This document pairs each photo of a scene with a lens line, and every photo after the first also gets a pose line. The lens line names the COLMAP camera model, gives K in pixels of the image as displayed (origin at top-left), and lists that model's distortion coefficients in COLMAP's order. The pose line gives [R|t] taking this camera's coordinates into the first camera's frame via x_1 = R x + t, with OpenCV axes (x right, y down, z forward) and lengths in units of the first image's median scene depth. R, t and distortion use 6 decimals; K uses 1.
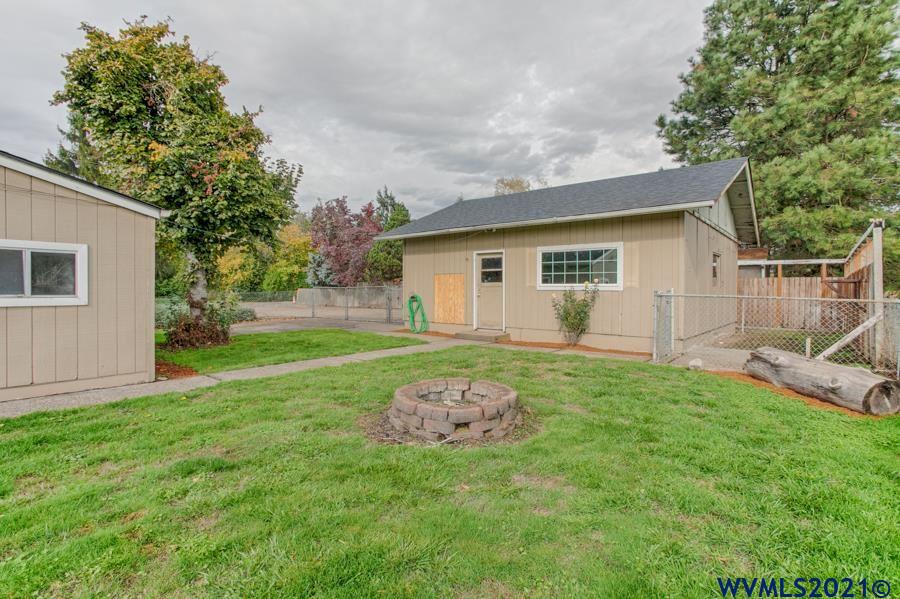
lens RADIAL K [[432.3, 0, 445.7], [0, 432.3, 291.5], [0, 0, 1]] dist [-0.054145, 0.051814]
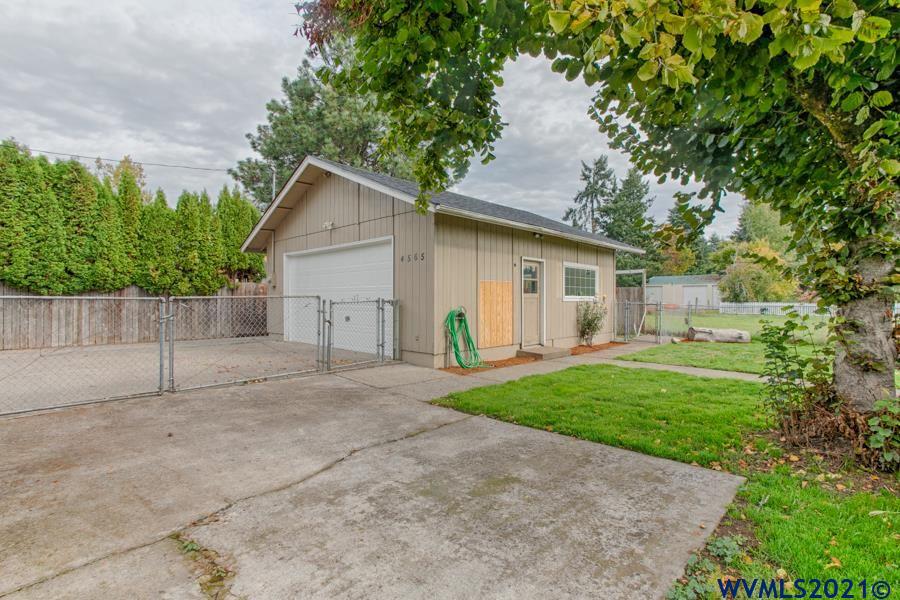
lens RADIAL K [[432.3, 0, 445.7], [0, 432.3, 292.0], [0, 0, 1]] dist [-0.054145, 0.051814]
pose [[0.079573, 0.013588, 0.996736, -0.896562], [0.006068, 0.999882, -0.014115, -0.013918], [-0.996811, 0.007172, 0.079482, 1.227667]]
